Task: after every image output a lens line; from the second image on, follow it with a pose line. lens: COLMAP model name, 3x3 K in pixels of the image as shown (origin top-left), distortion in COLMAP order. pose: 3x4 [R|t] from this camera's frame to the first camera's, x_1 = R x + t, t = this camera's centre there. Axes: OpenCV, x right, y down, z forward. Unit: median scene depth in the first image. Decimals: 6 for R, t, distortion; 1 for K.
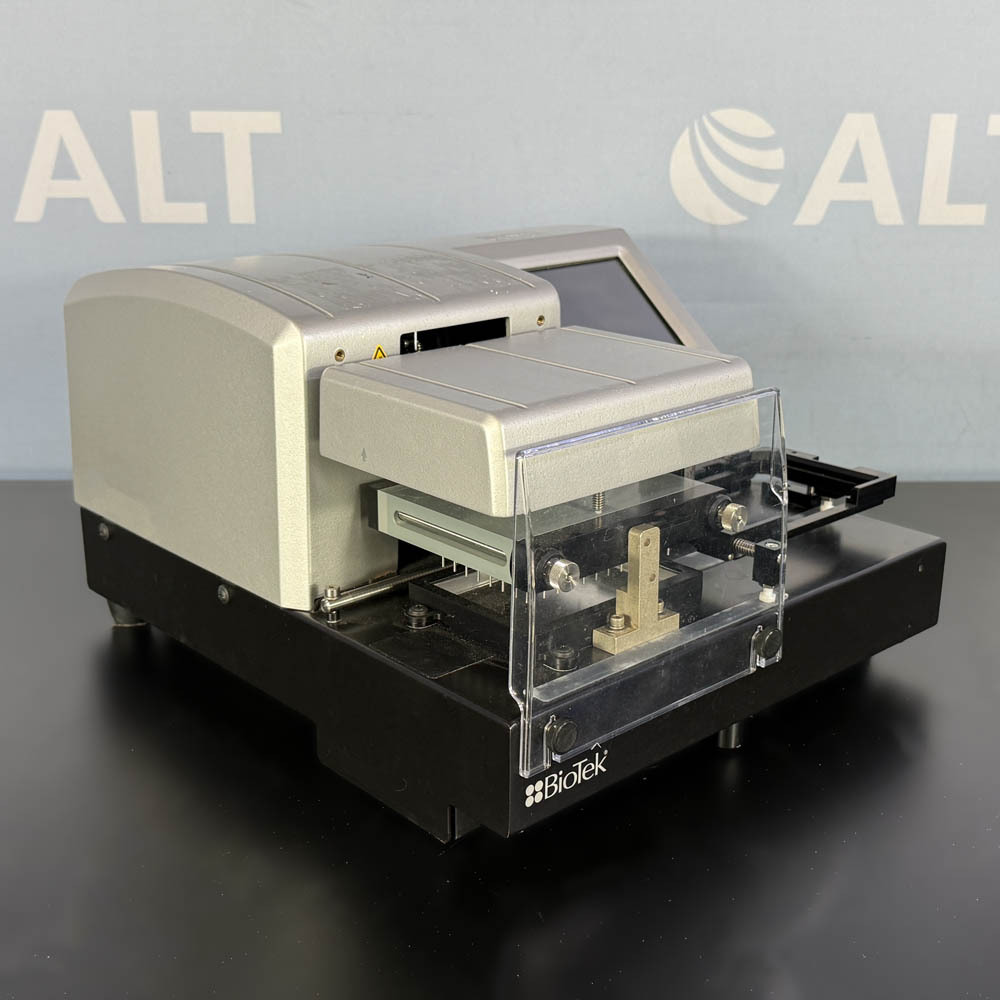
lens RADIAL K [[1282.7, 0, 500.4], [0, 1282.7, 523.2], [0, 0, 1]] dist [0.158557, 0.022368]
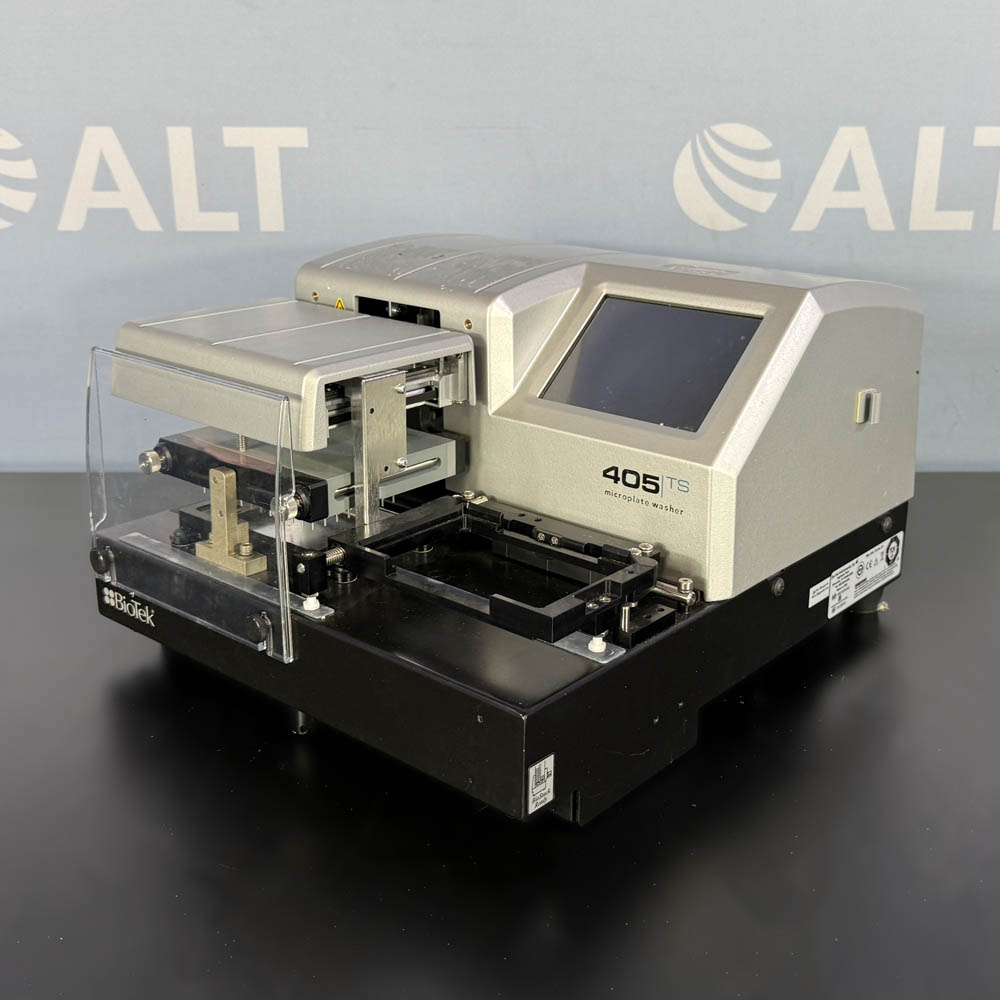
lens RADIAL K [[1225.2, 0, 545.8], [0, 1225.2, 459.6], [0, 0, 1]] dist [0.139834, 0.004055]
pose [[0.139898, 0.294382, -0.945393, 1.203912], [-0.336769, 0.912008, 0.234152, -0.364464], [0.931136, 0.285622, 0.226727, 0.991169]]
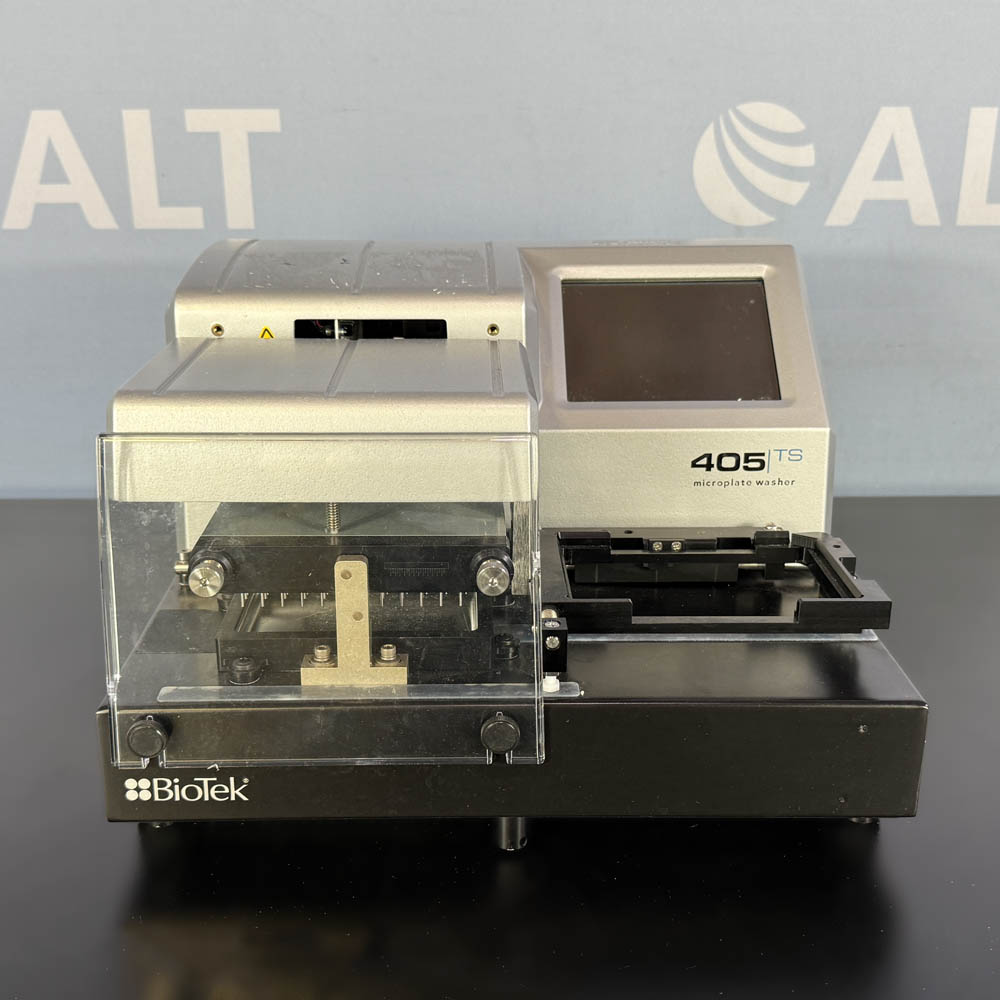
lens RADIAL K [[1282.7, 0, 500.4], [0, 1282.7, 523.2], [0, 0, 1]] dist [0.158557, 0.022368]
pose [[0.752153, 0.215716, -0.622682, 0.727694], [-0.216238, 0.973378, 0.076009, -0.108797], [0.622501, 0.077477, 0.778775, 0.352358]]
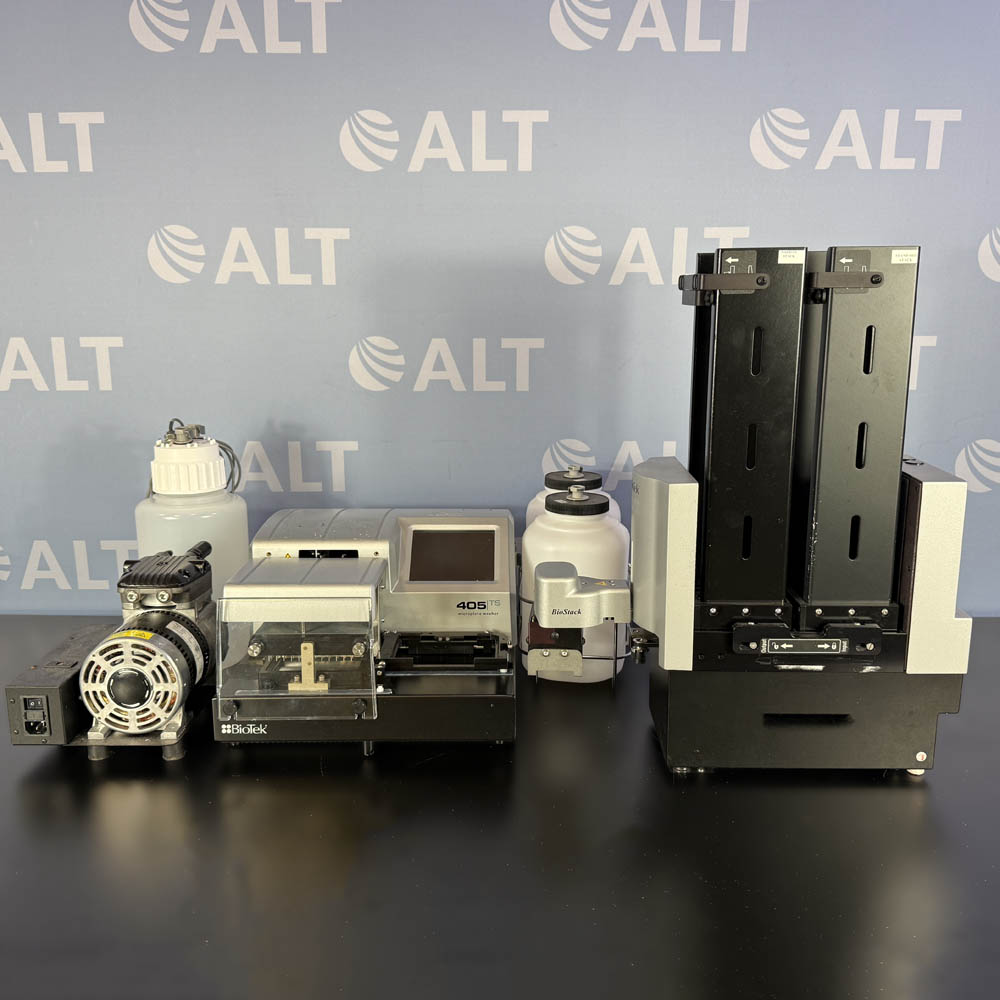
lens RADIAL K [[930.3, 0, 533.6], [0, 930.3, 500.1], [0, 0, 1]] dist [0.079594, 0.001274]
pose [[0.755655, 0.127974, -0.642346, 1.528172], [-0.220171, 0.973286, -0.065101, -0.236007], [0.616856, 0.190620, 0.763645, -0.159620]]
